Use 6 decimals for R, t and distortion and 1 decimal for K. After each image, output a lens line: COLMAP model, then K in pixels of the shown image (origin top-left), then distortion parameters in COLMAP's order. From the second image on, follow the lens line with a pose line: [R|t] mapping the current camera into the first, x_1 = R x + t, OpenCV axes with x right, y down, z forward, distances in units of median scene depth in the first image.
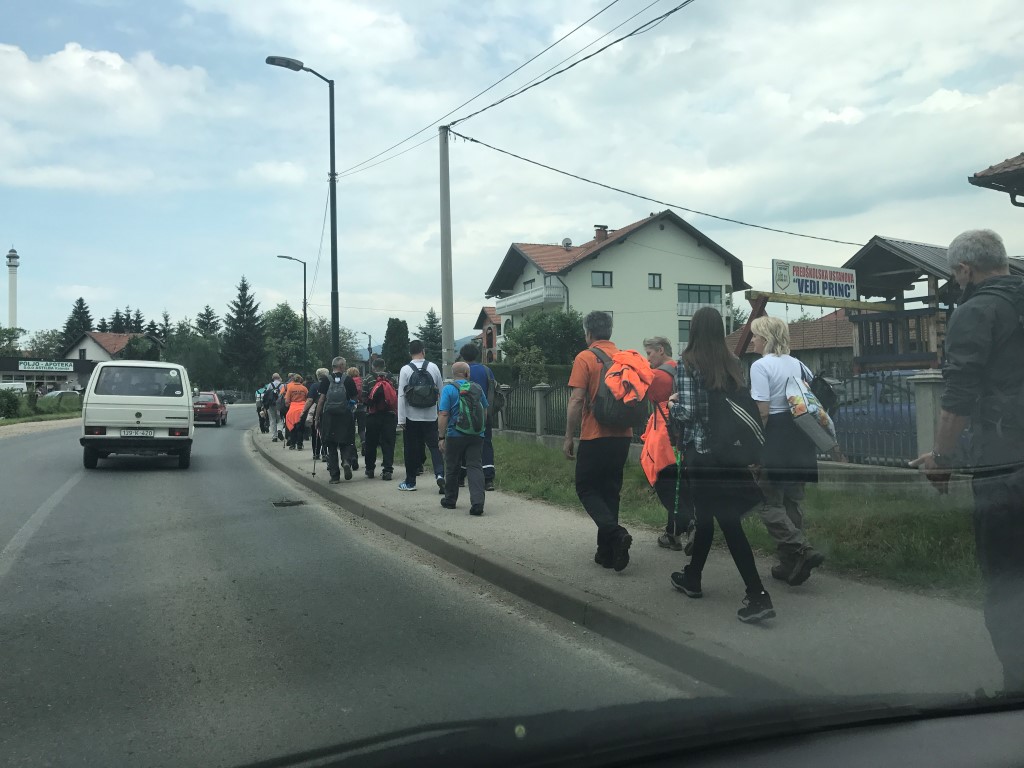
lens RADIAL K [[845.8, 0, 512.0], [0, 845.8, 384.0], [0, 0, 1]] dist [0.003805, 0.015007]
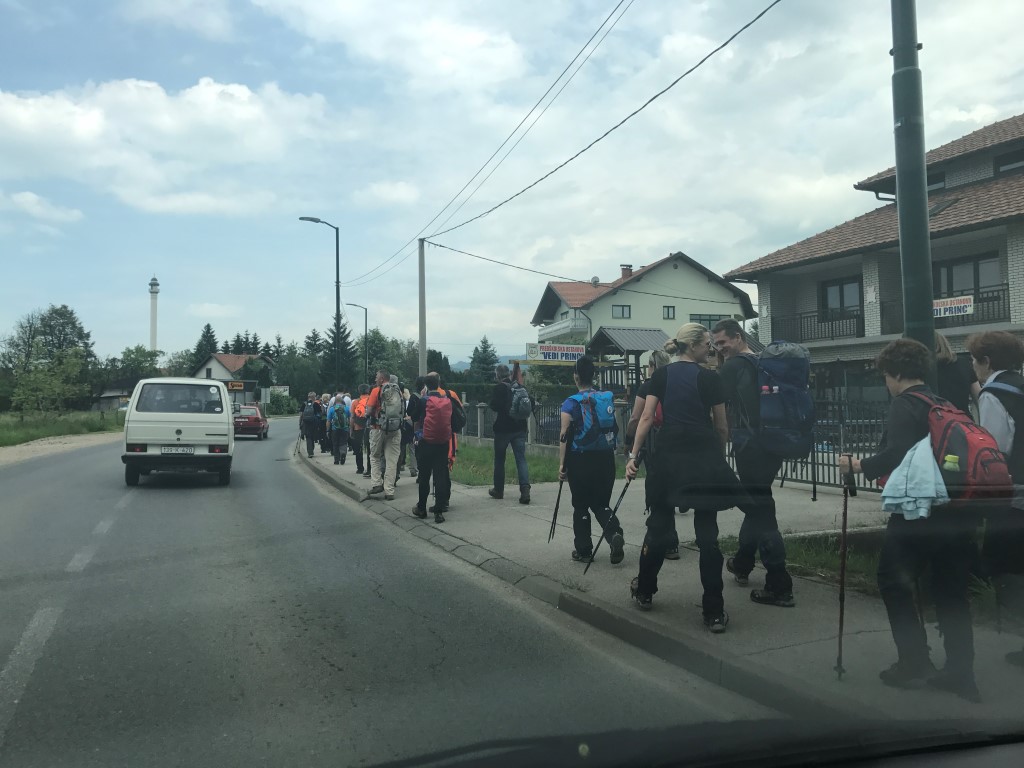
lens RADIAL K [[848.0, 0, 512.0], [0, 848.0, 384.0], [0, 0, 1]] dist [0.011620, -0.010988]
pose [[0.991672, -0.000247, -0.128789, 0.050649], [-0.001759, 0.999879, -0.015465, -0.001981], [0.128777, 0.015562, 0.991551, -0.092752]]
